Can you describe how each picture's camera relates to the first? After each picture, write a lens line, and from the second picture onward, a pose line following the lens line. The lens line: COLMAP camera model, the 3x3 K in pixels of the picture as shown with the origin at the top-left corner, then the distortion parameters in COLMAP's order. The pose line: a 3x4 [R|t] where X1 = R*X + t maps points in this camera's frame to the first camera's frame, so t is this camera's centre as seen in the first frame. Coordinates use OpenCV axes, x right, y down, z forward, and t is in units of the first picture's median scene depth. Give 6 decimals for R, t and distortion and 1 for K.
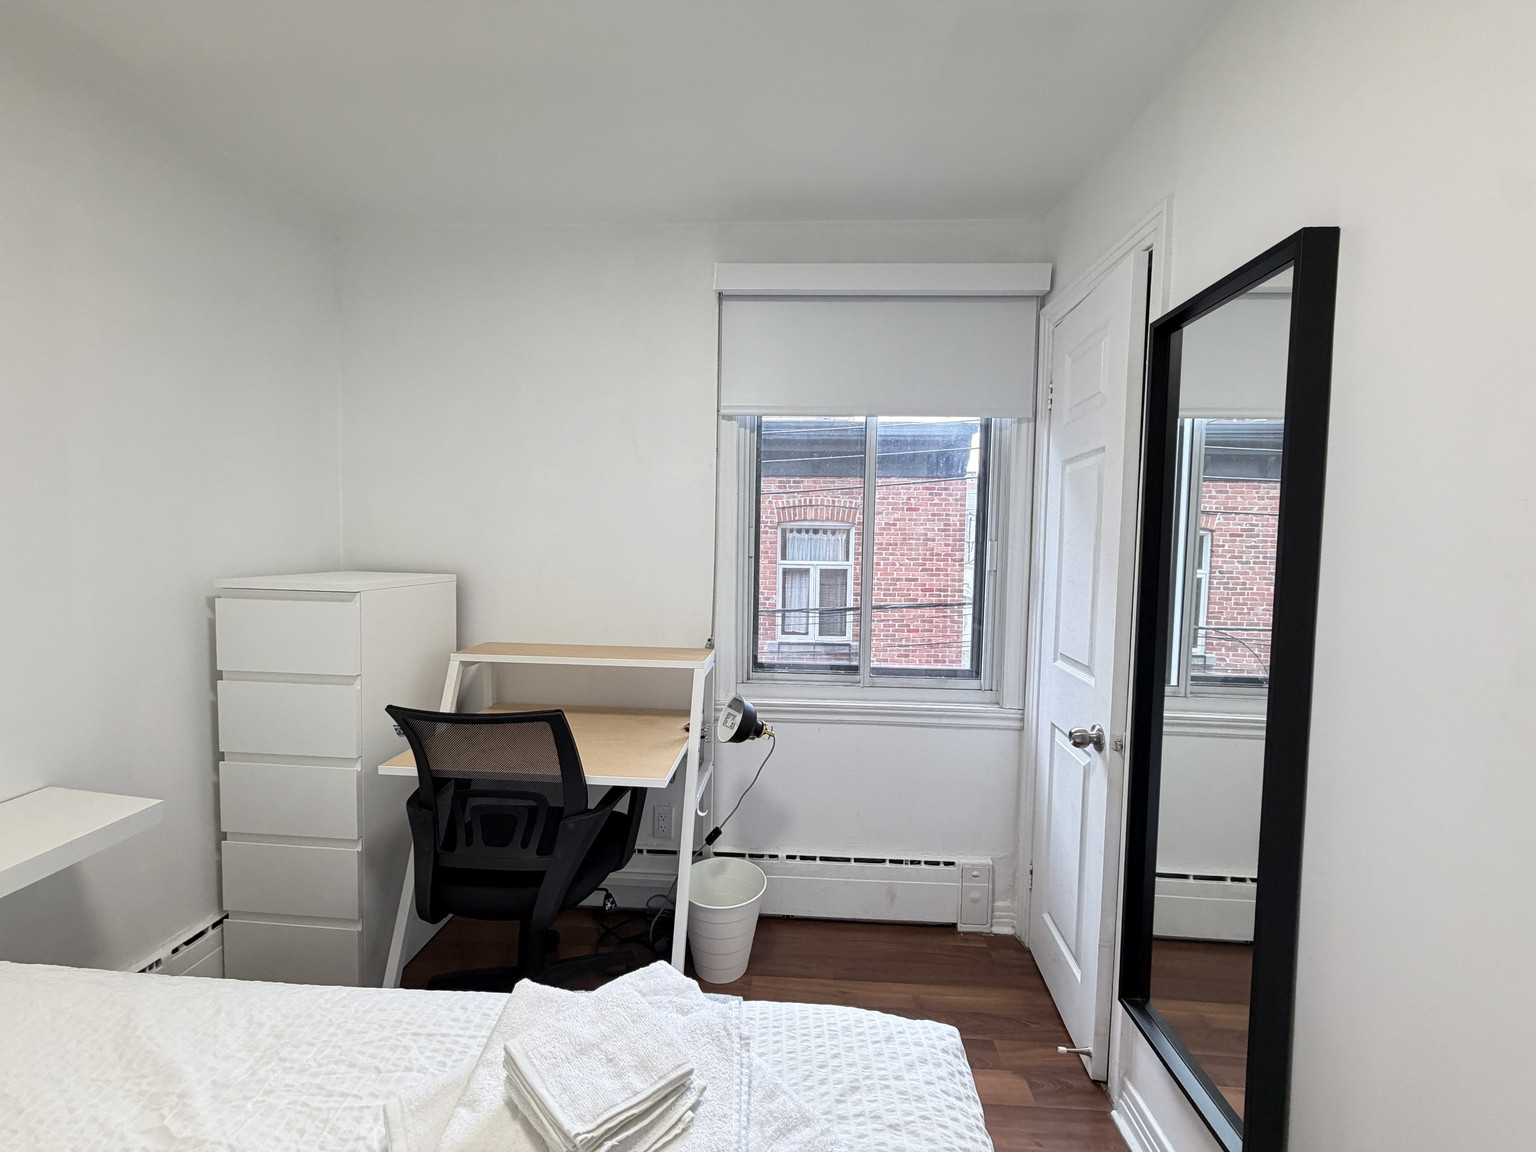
lens RADIAL K [[609.4, 0, 764.4], [0, 609.4, 576.1], [0, 0, 1]] dist [-0.000345, 0.000125]
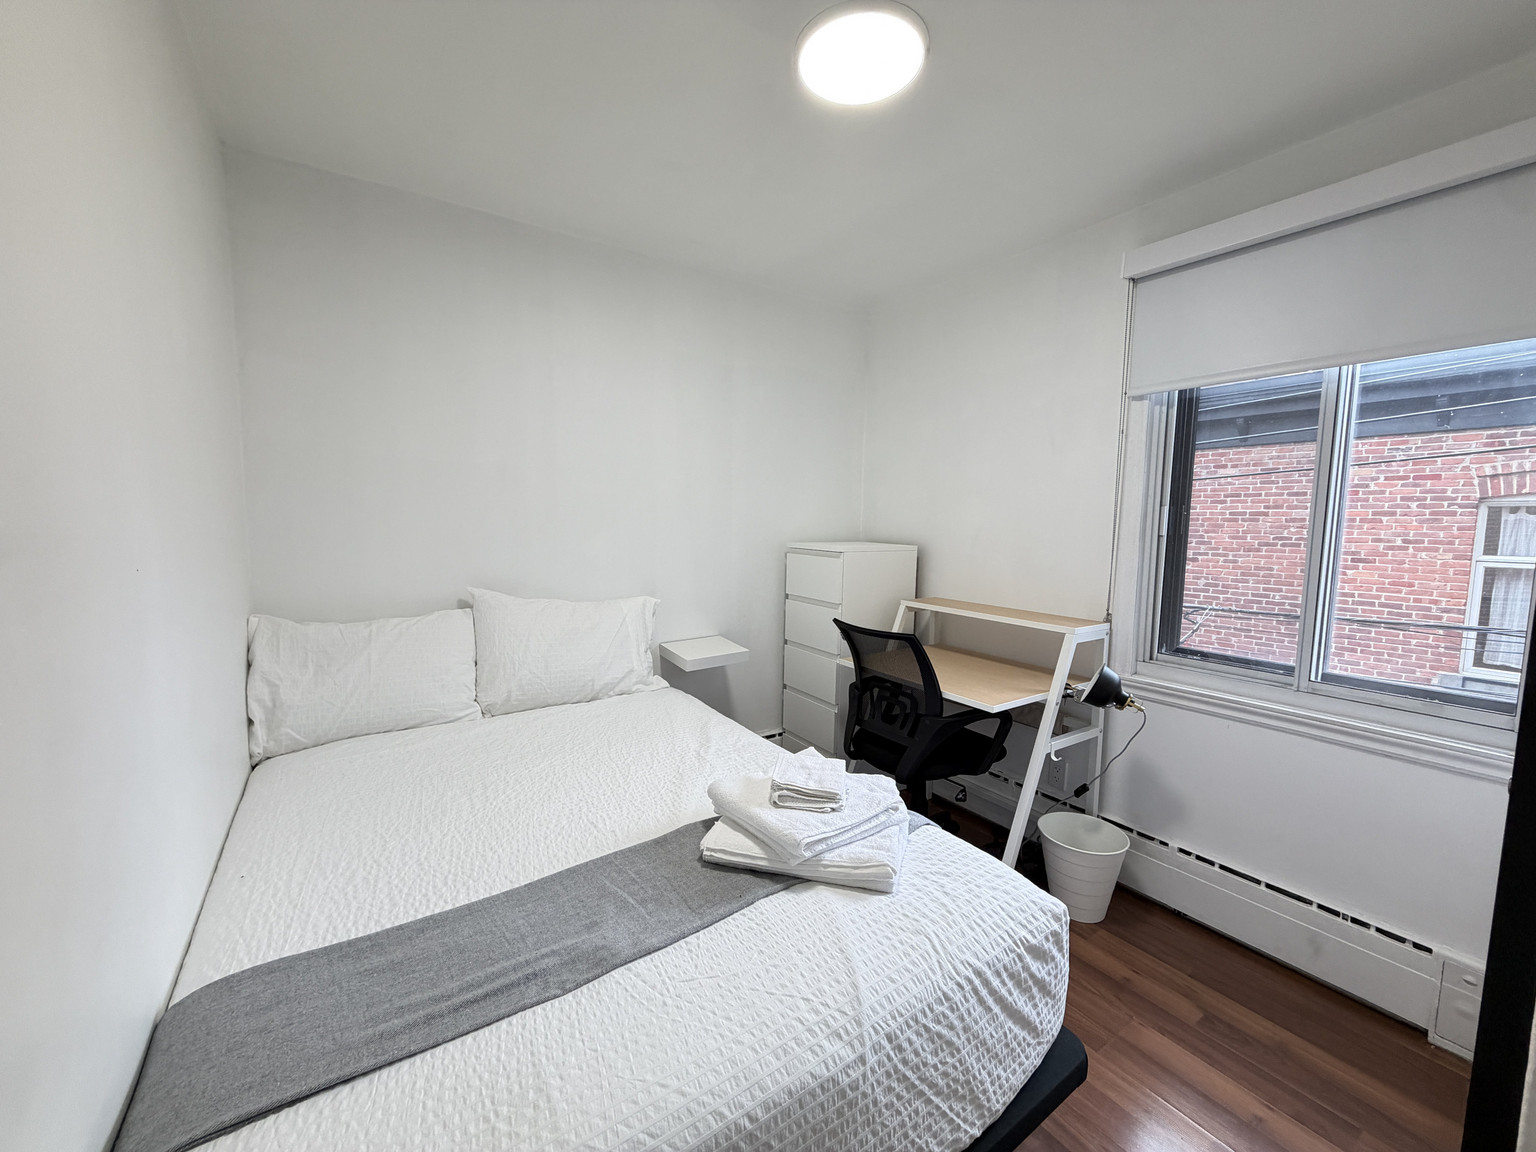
lens RADIAL K [[609.4, 0, 764.4], [0, 609.4, 576.1], [0, 0, 1]] dist [-0.000345, 0.000125]
pose [[0.601832, 0.066460, -0.795852, 0.389984], [-0.048923, 0.997728, 0.046323, 0.019386], [0.797123, 0.011057, 0.603716, -0.107499]]
